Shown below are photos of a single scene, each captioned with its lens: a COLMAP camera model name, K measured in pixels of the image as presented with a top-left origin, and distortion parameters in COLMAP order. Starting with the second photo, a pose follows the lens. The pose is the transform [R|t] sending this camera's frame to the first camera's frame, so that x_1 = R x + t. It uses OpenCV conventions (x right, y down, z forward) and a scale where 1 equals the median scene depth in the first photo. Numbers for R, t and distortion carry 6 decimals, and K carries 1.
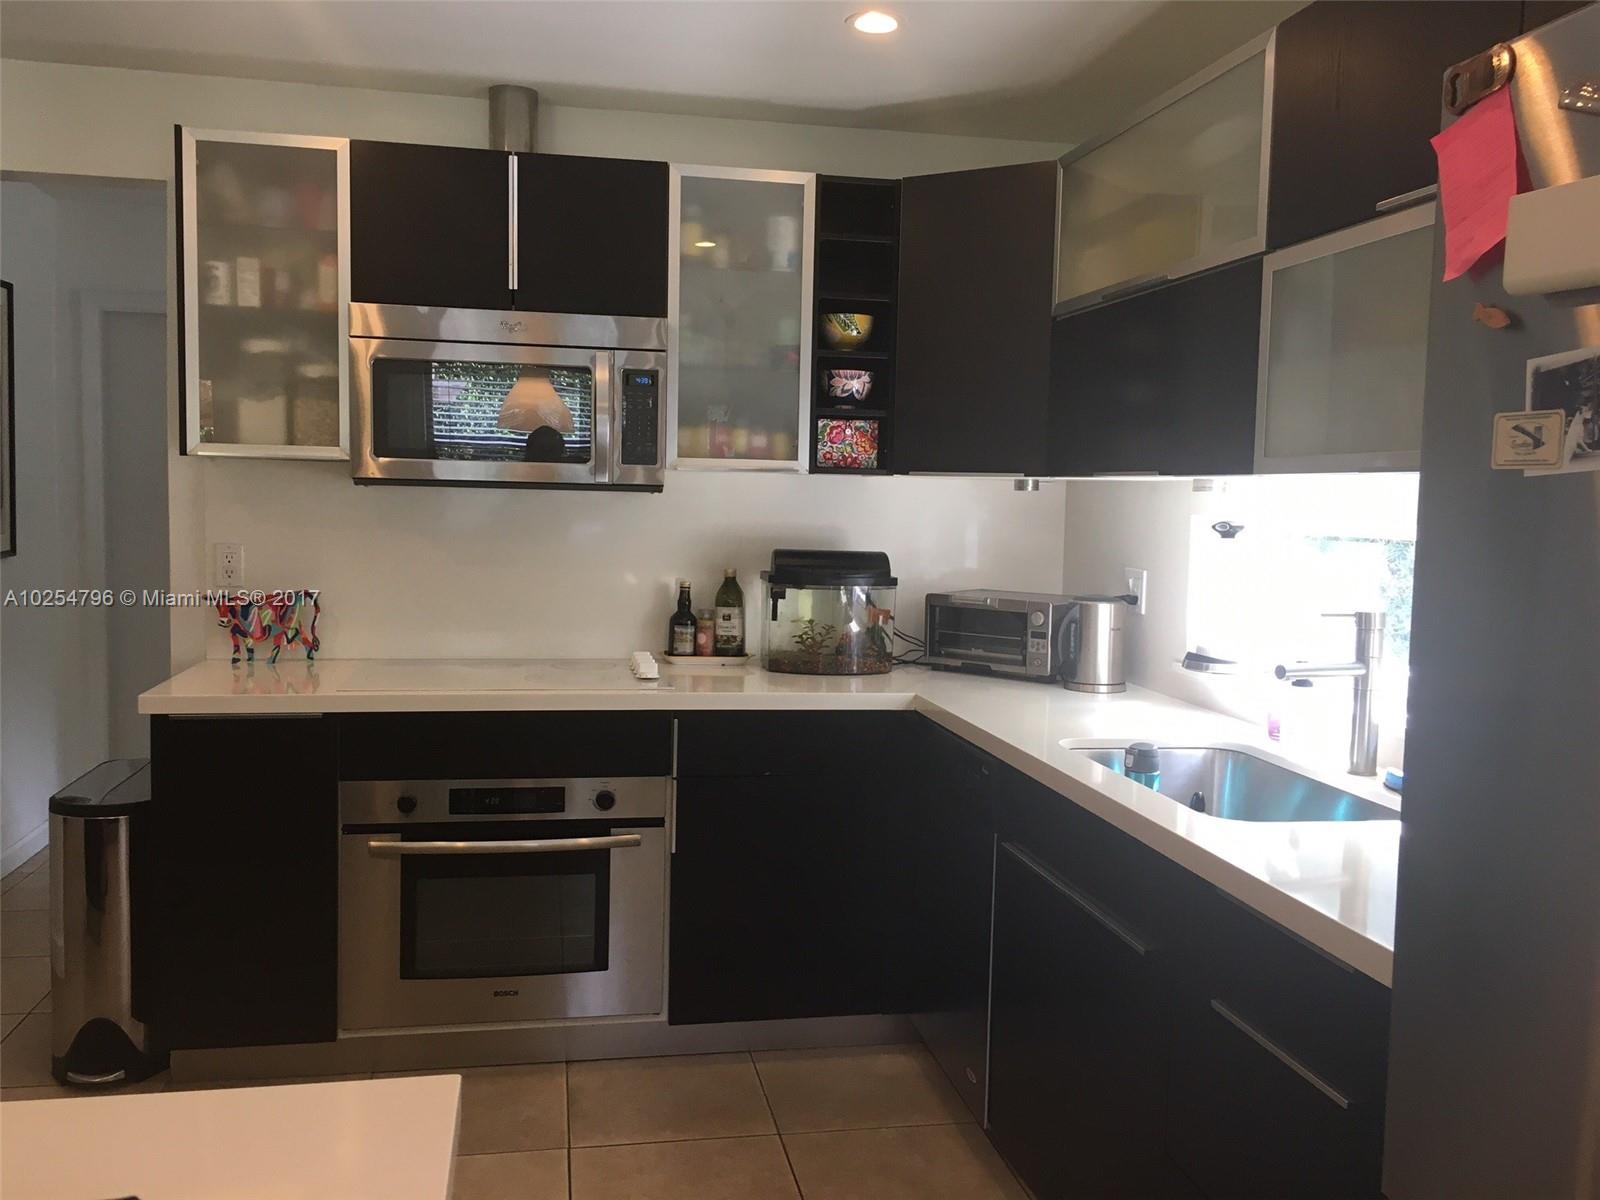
lens RADIAL K [[1353.8, 0, 800.0], [0, 1353.8, 600.0], [0, 0, 1]] dist [0.092279, -0.162371]
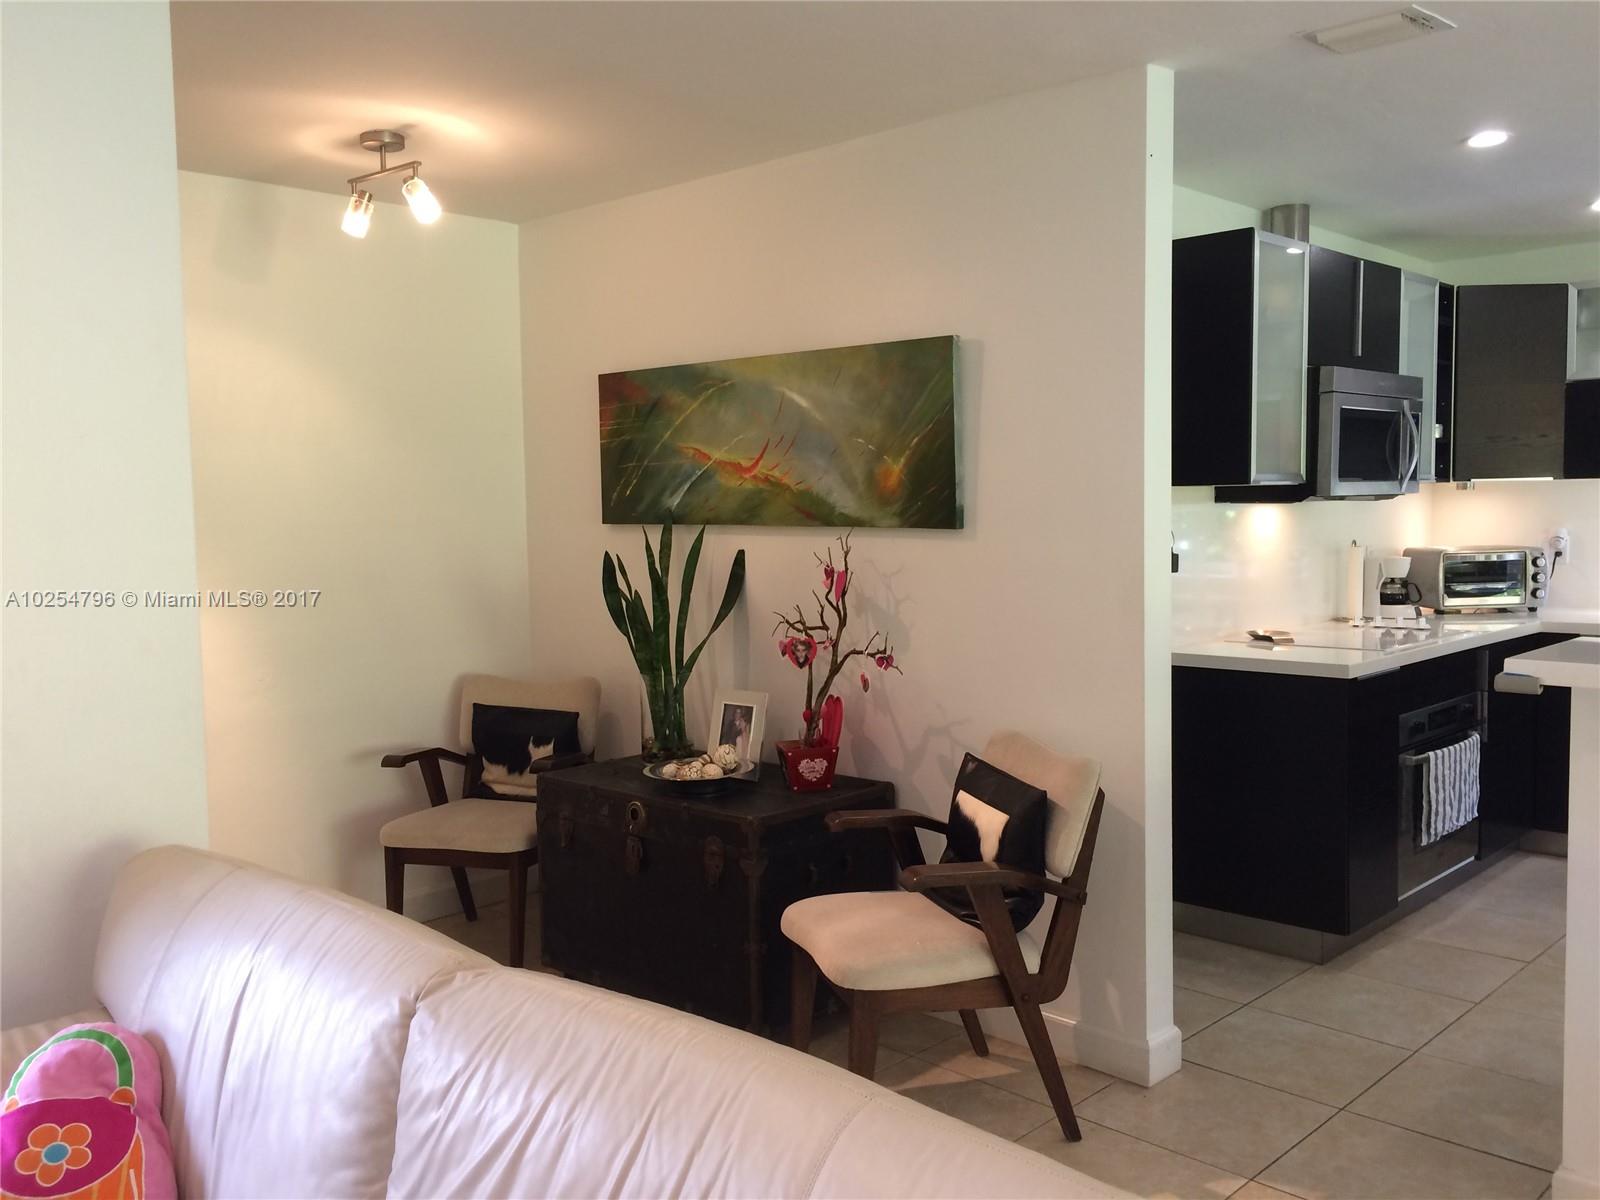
lens RADIAL K [[1361.5, 0, 788.6], [0, 1361.5, 595.6], [0, 0, 1]] dist [0.078603, -0.093611]
pose [[0.823926, -0.077480, 0.561377, -1.566224], [0.084179, 0.996353, 0.013965, -0.056666], [-0.560411, 0.035750, 0.827443, 0.180942]]
